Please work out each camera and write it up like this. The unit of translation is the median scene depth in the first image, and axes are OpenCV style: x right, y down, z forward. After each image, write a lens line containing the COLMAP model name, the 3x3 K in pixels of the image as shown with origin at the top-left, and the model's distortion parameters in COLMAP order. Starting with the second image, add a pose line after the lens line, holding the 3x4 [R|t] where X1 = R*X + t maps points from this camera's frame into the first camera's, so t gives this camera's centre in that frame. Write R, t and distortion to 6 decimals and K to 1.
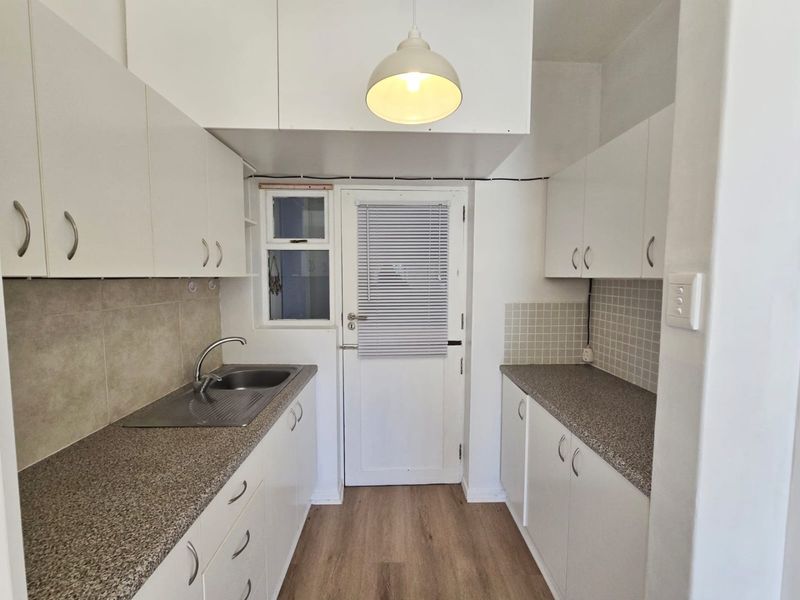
lens RADIAL K [[326.7, 0, 400.0], [0, 326.7, 300.0], [0, 0, 1]] dist [-0.008484, -0.000114]
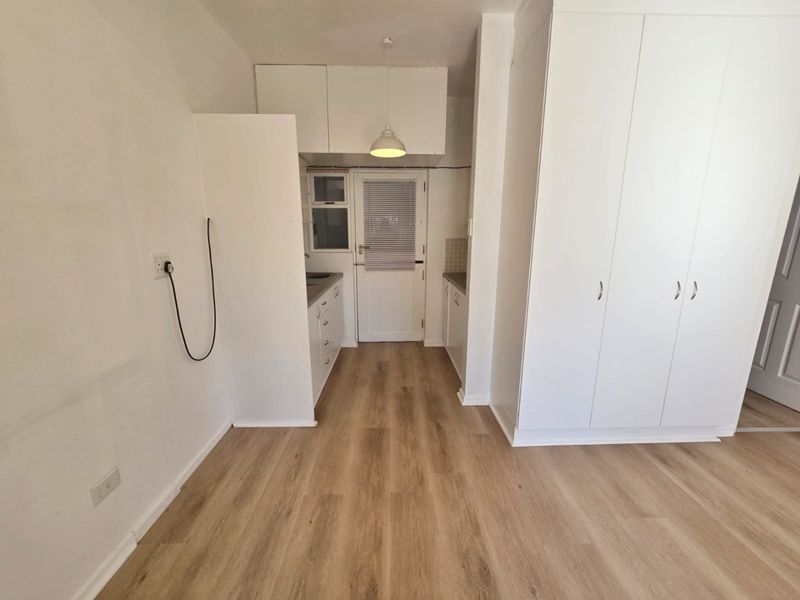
lens RADIAL K [[326.7, 0, 400.0], [0, 326.7, 300.0], [0, 0, 1]] dist [-0.008484, -0.000114]
pose [[0.999991, -0.001645, 0.003853, 0.057324], [0.001103, 0.990606, 0.136745, 0.094829], [-0.004041, -0.136740, 0.990599, -0.799828]]
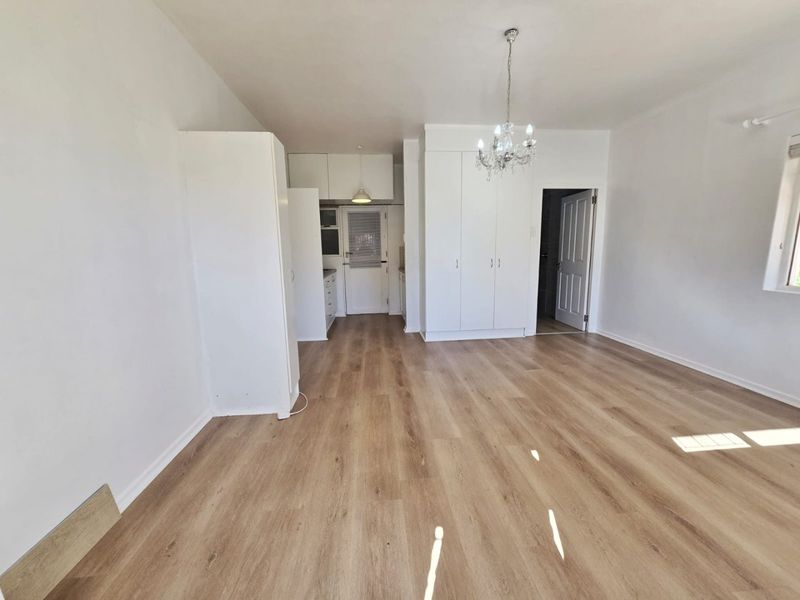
lens RADIAL K [[326.7, 0, 400.0], [0, 326.7, 300.0], [0, 0, 1]] dist [-0.008484, -0.000114]
pose [[0.997679, -0.028460, 0.061863, 0.125311], [0.023402, 0.996439, 0.081001, 0.239301], [-0.063948, -0.079365, 0.994792, -1.887949]]
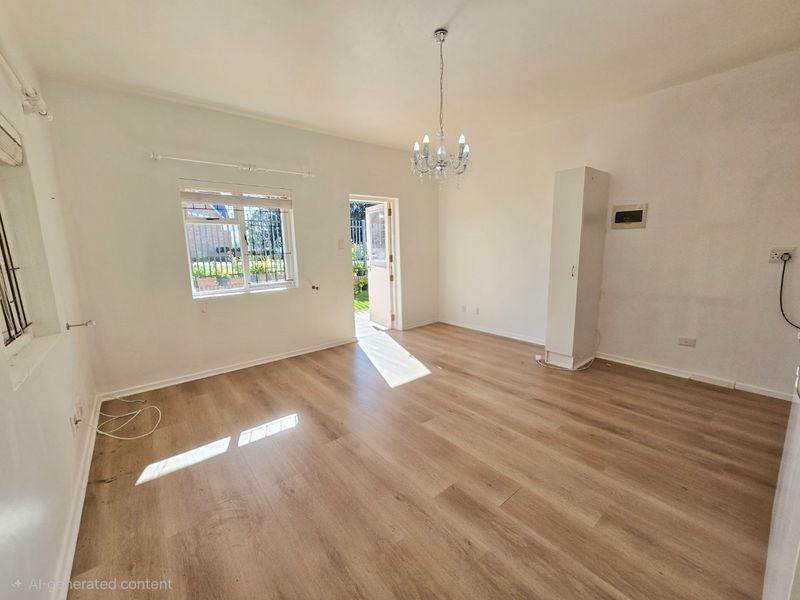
lens RADIAL K [[326.7, 0, 400.0], [0, 326.7, 300.0], [0, 0, 1]] dist [-0.008484, -0.000114]
pose [[-0.787859, 0.124630, -0.603113, 1.369088], [-0.023351, 0.972560, 0.231478, 0.035845], [0.615412, 0.196456, -0.763330, 0.037910]]
